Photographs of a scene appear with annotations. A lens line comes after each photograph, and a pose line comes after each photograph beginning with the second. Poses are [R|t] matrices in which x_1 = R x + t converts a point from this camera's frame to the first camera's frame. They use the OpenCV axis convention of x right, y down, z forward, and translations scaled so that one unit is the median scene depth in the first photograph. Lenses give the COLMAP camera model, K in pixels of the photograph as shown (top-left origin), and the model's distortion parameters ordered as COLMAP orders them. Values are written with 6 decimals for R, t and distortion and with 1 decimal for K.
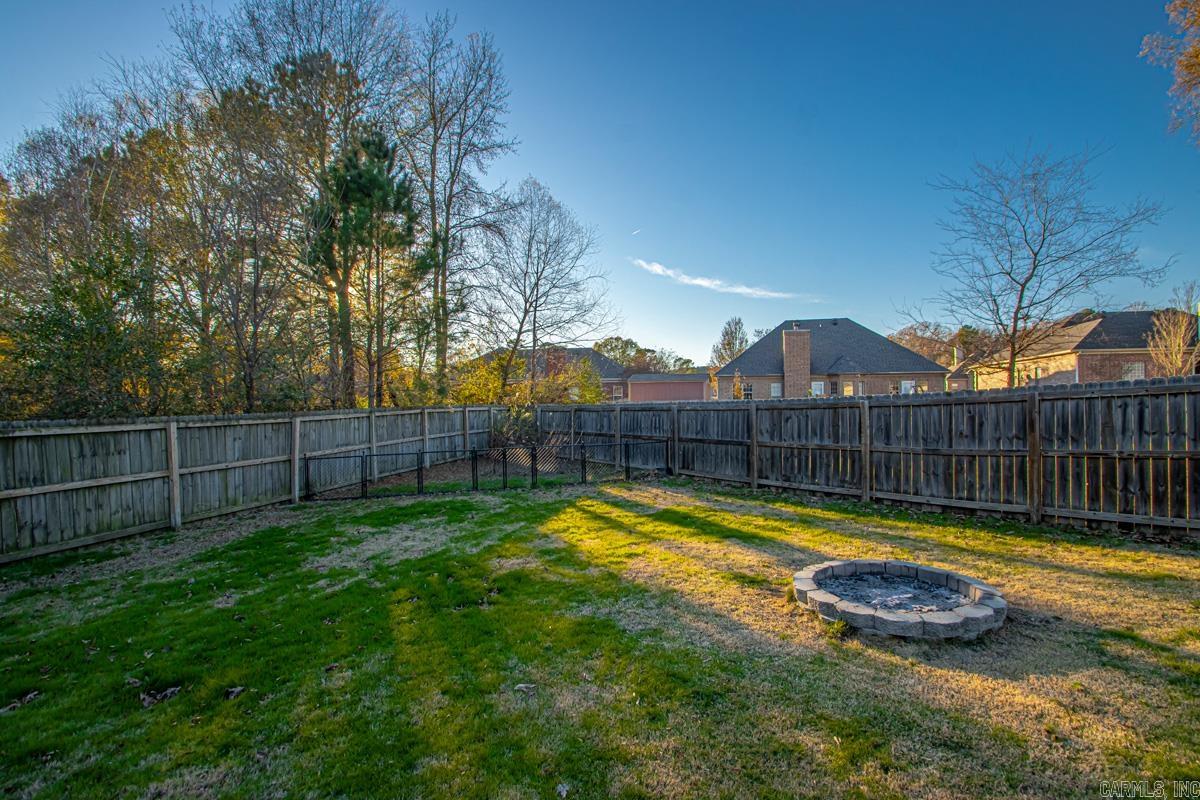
lens RADIAL K [[532.2, 0, 634.3], [0, 532.2, 397.7], [0, 0, 1]] dist [-0.000148, -0.000171]
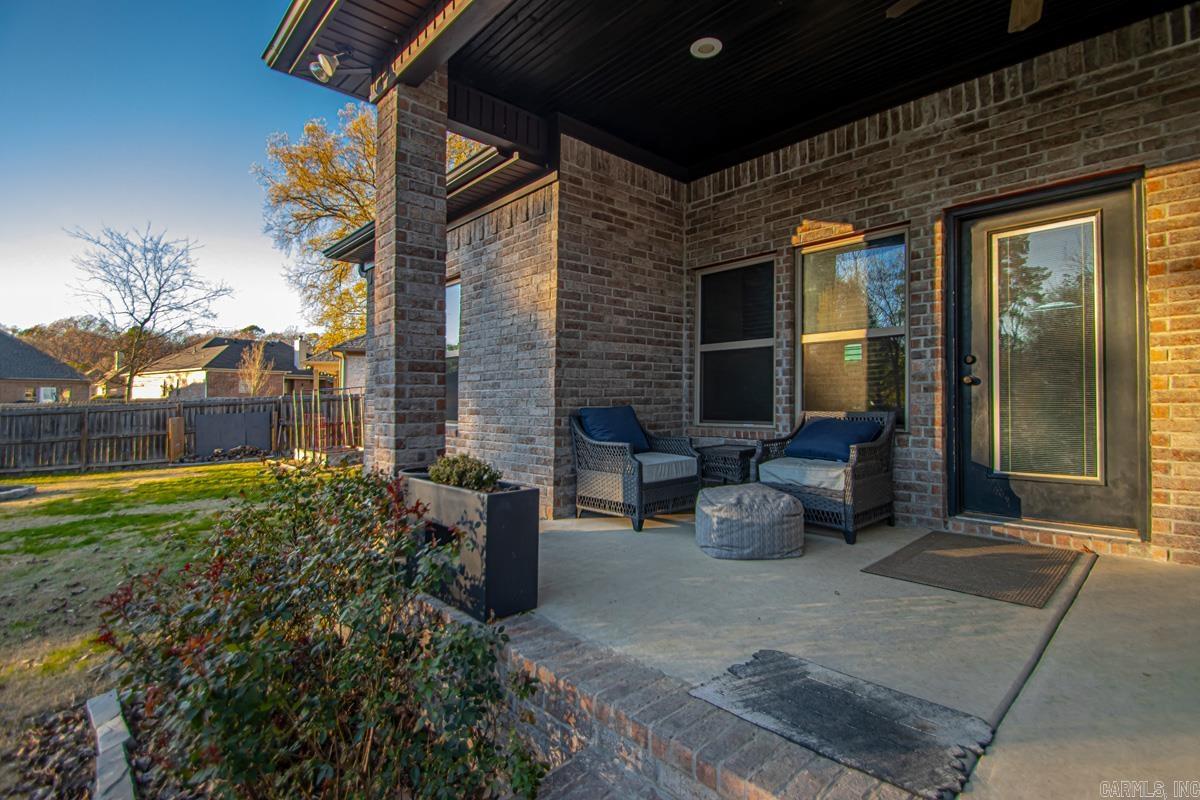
lens RADIAL K [[555.5, 0, 595.8], [0, 555.5, 391.1], [0, 0, 1]] dist [-0.023114, -0.000387]
pose [[0.323306, 0.023439, 0.946004, -0.215848], [-0.007844, 0.999725, -0.022089, -0.016892], [-0.946262, -0.000279, 0.323401, -0.555892]]
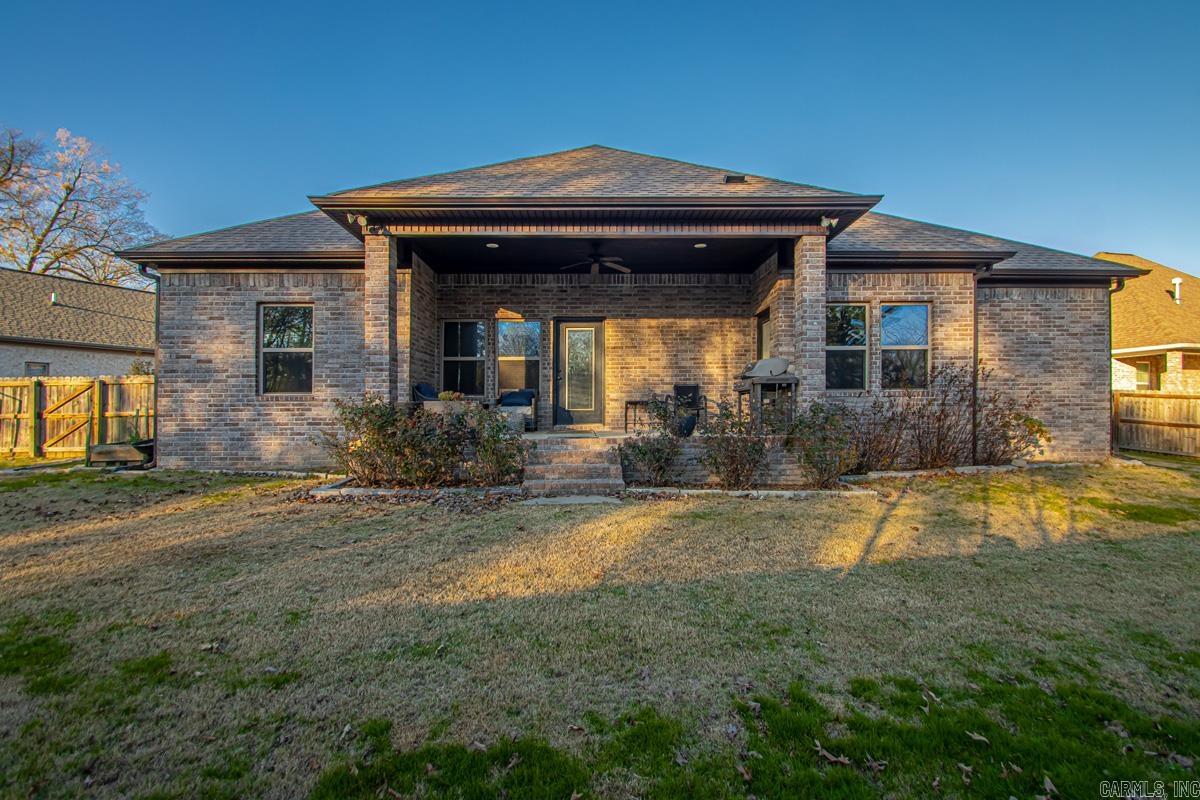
lens RADIAL K [[567.2, 0, 598.0], [0, 567.2, 408.4], [0, 0, 1]] dist [0.001247, -0.000319]
pose [[-0.504162, 0.017649, 0.863429, -0.526807], [0.000156, 0.999793, -0.020345, 0.019214], [-0.863609, -0.010123, -0.504060, -0.347840]]
